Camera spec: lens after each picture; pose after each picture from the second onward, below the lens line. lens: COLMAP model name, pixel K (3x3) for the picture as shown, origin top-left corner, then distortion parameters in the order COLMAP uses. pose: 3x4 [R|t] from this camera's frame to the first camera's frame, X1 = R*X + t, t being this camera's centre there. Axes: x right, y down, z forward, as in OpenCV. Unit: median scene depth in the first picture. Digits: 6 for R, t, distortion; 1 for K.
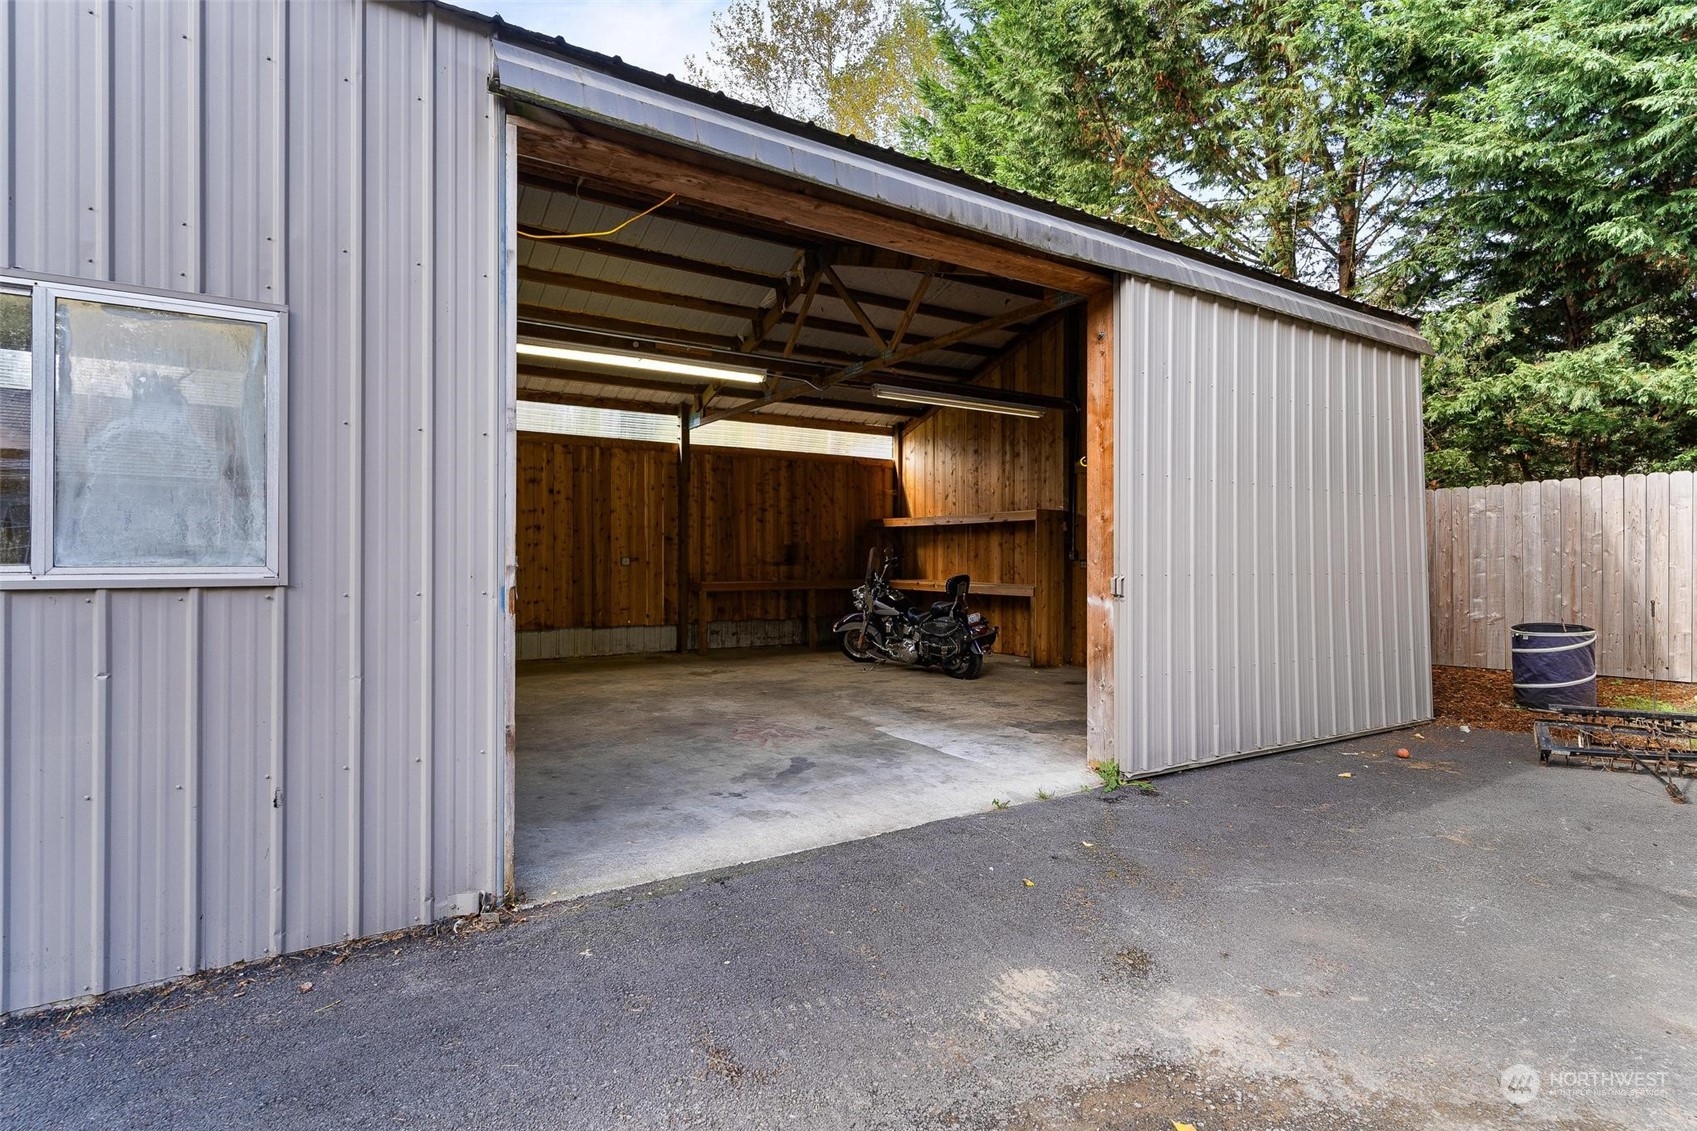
lens RADIAL K [[823.4, 0, 840.4], [0, 823.4, 564.0], [0, 0, 1]] dist [0.013574, -0.002342]
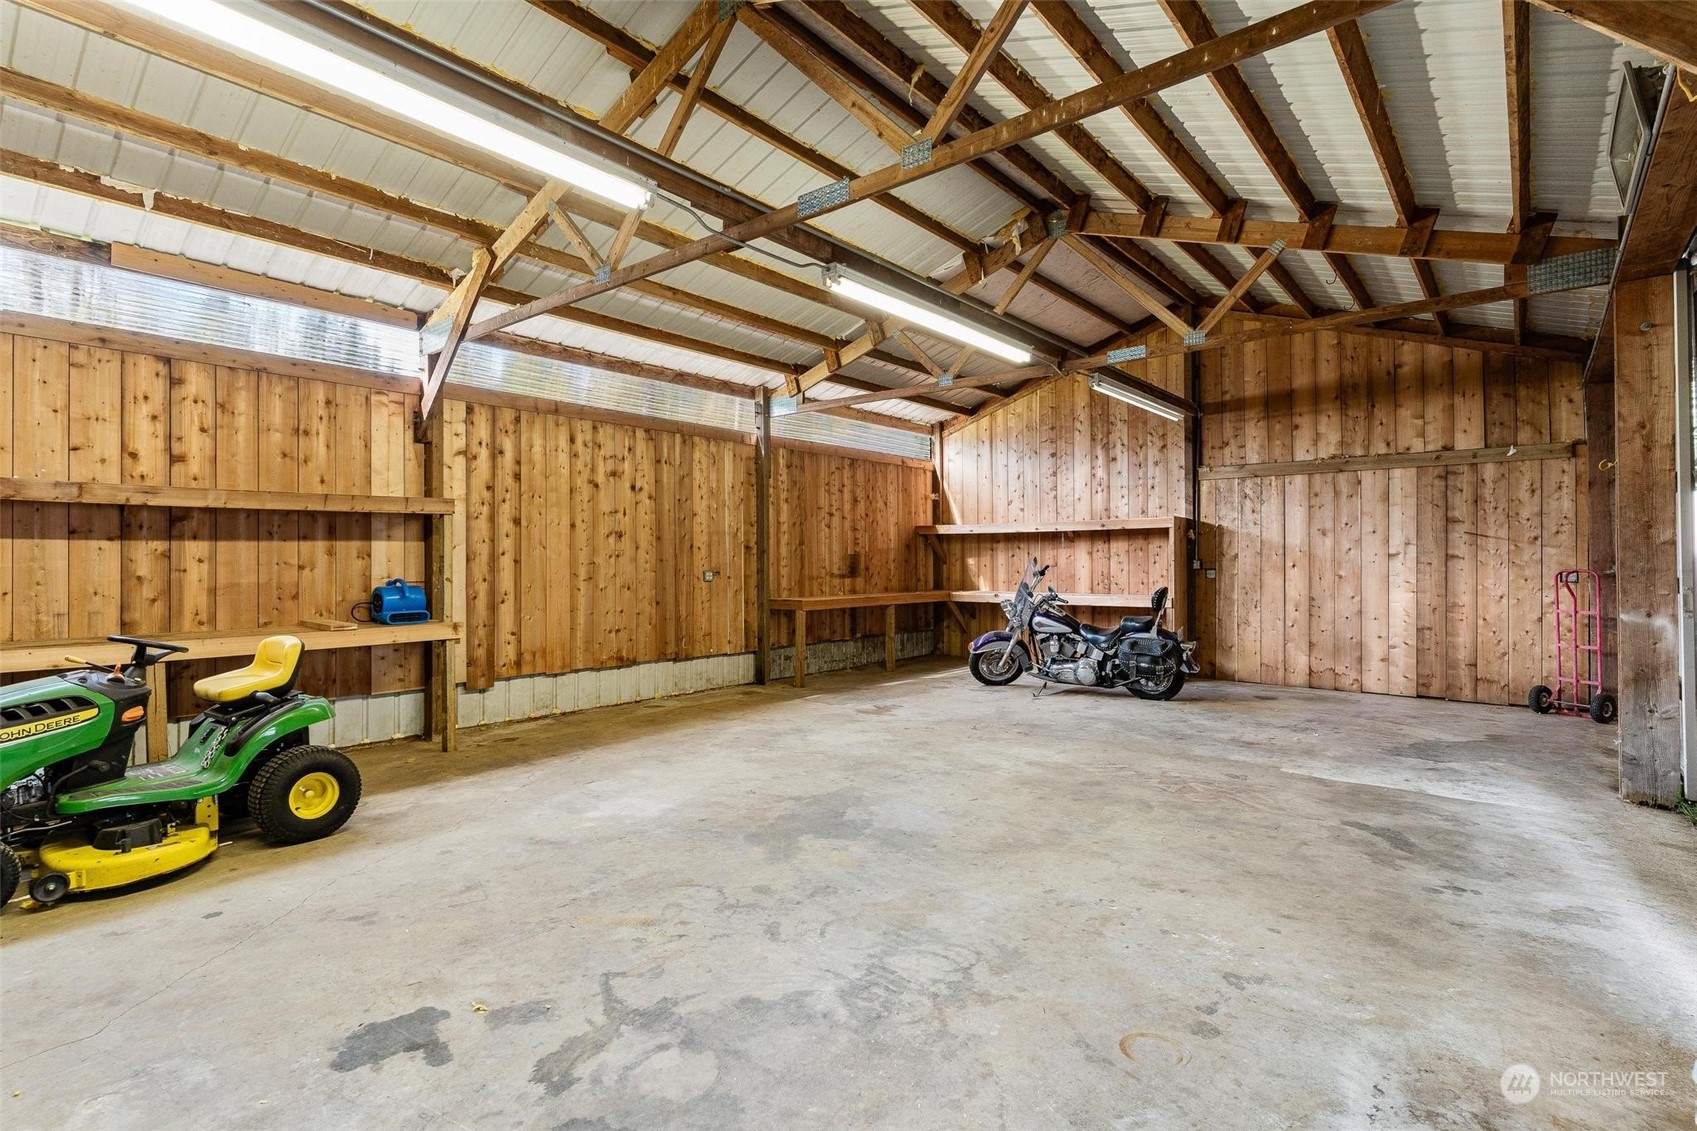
lens RADIAL K [[823.4, 0, 848.6], [0, 823.4, 559.8], [0, 0, 1]] dist [0.013574, -0.002342]
pose [[0.951415, -0.007409, 0.307823, -0.375693], [0.011490, 0.999868, -0.011446, -0.008446], [-0.307698, 0.014427, 0.951375, 0.186376]]
